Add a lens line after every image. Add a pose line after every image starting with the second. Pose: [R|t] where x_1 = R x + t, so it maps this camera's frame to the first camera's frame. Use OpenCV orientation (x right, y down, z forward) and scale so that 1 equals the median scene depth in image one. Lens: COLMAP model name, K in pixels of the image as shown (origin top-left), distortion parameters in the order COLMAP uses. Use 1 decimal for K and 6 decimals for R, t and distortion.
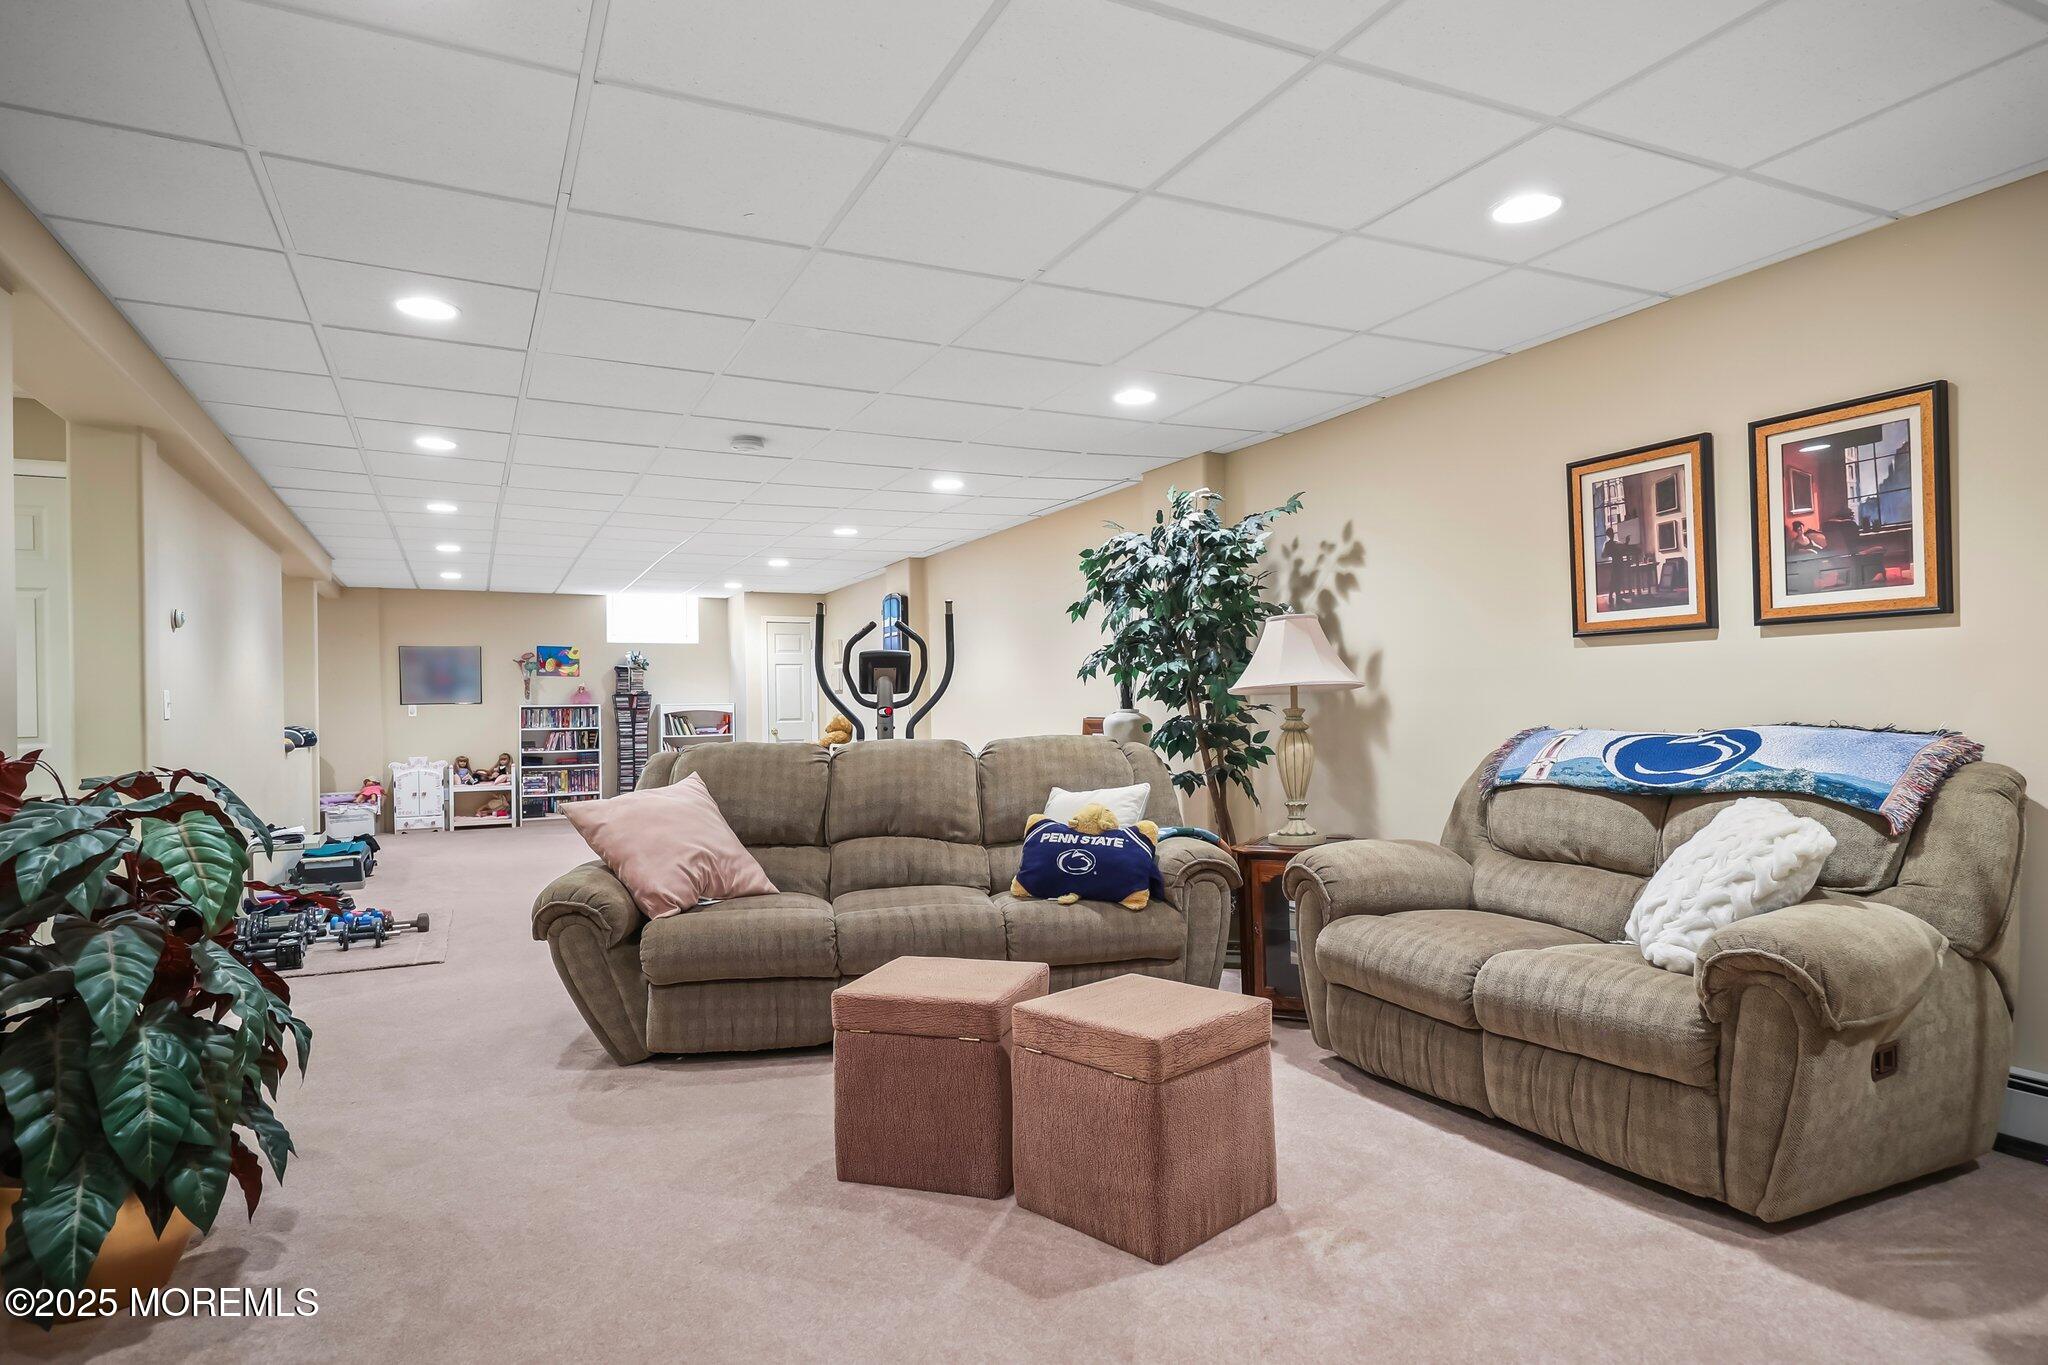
lens RADIAL K [[1132.3, 0, 1026.4], [0, 1132.3, 693.7], [0, 0, 1]] dist [-0.001330, -0.000184]
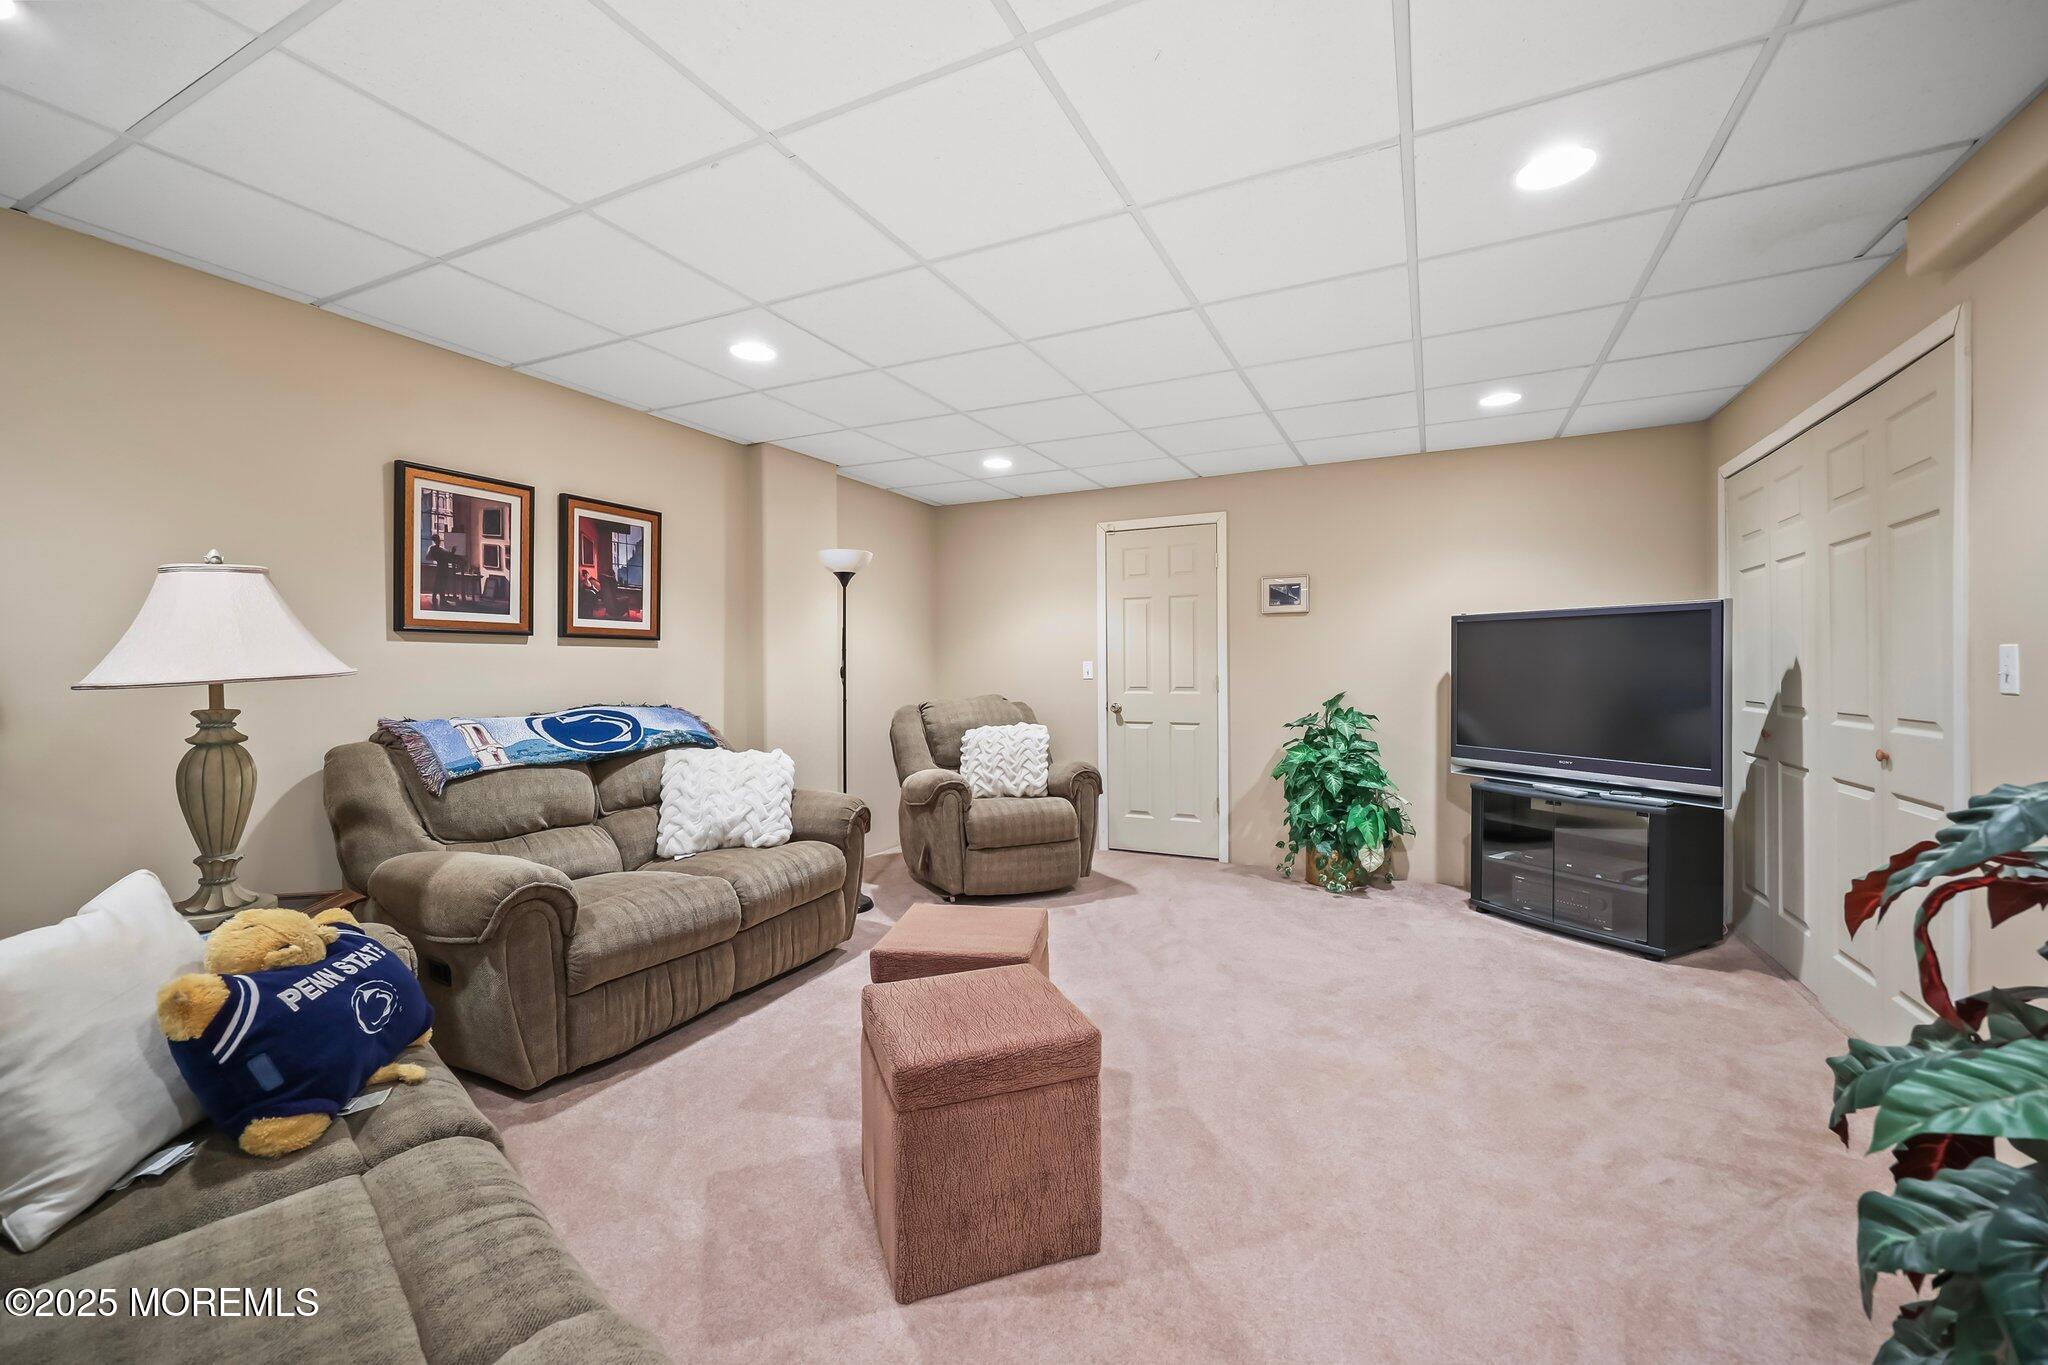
lens RADIAL K [[831.2, 0, 1029.0], [0, 831.2, 667.7], [0, 0, 1]] dist [-0.028256, 0.000015]
pose [[-0.620126, 0.020213, 0.784242, -0.490427], [0.008352, 0.999781, -0.019164, 0.002470], [-0.784458, -0.005335, -0.620160, 1.113827]]
